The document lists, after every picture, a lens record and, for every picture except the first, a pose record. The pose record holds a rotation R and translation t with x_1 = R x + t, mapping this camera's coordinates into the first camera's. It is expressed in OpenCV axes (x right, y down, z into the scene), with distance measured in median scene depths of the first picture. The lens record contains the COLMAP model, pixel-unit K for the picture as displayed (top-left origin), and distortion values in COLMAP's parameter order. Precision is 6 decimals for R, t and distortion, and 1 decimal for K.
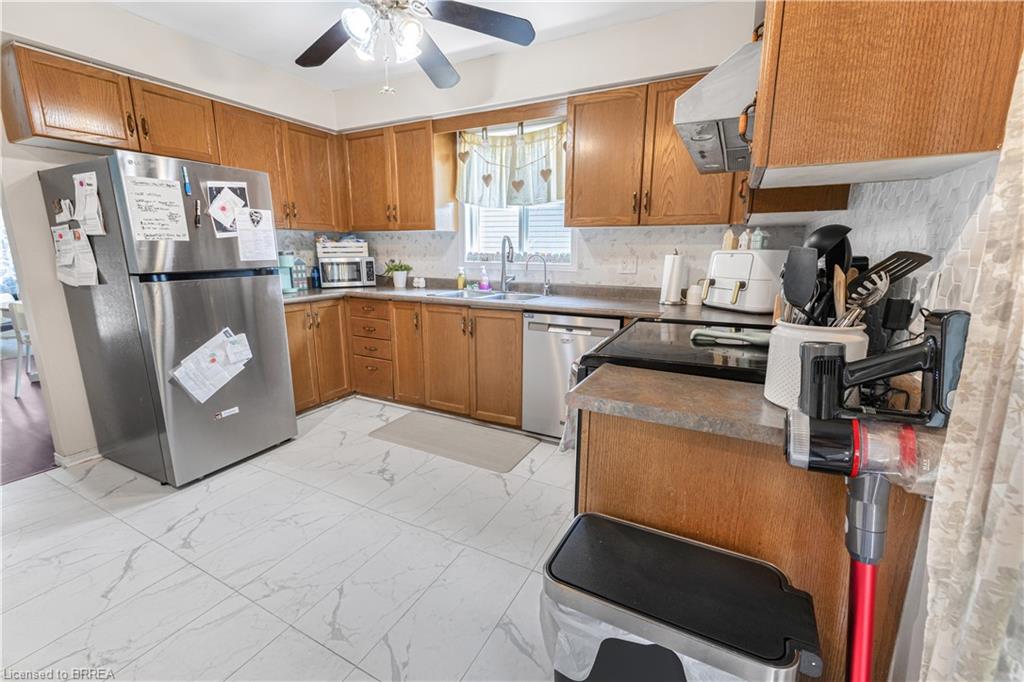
lens RADIAL K [[432.7, 0, 508.2], [0, 432.7, 336.7], [0, 0, 1]] dist [0.003349, 0.000003]
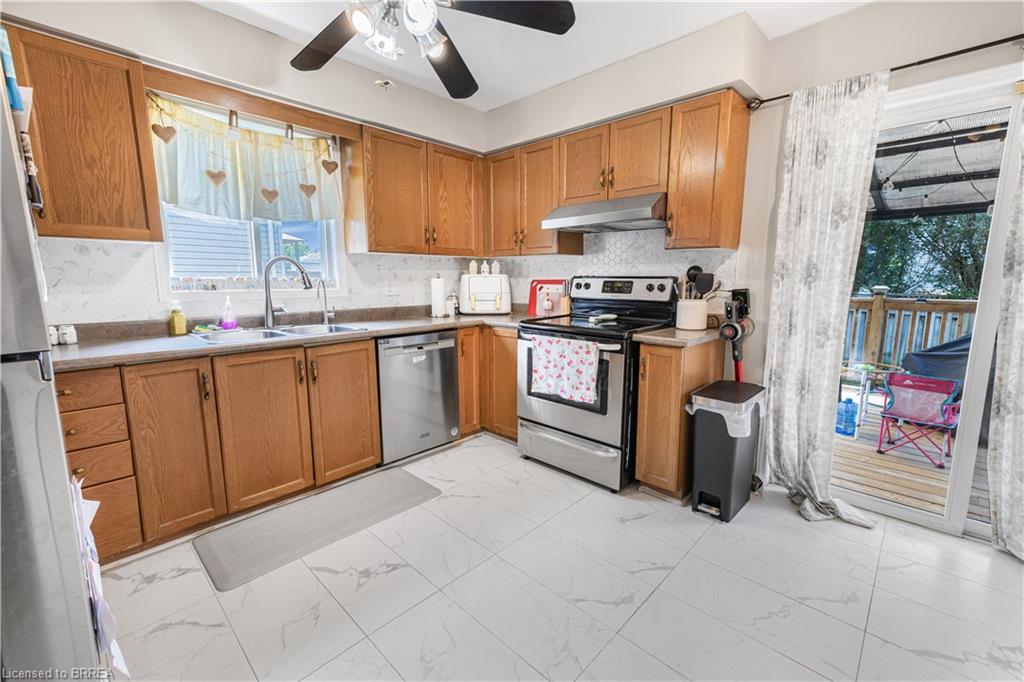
lens RADIAL K [[432.7, 0, 510.7], [0, 432.7, 340.5], [0, 0, 1]] dist [0.003349, 0.000003]
pose [[0.260649, -0.145475, 0.954410, -0.706708], [0.190133, 0.976956, 0.096986, -0.080976], [-0.946526, 0.156186, 0.282302, 0.407419]]
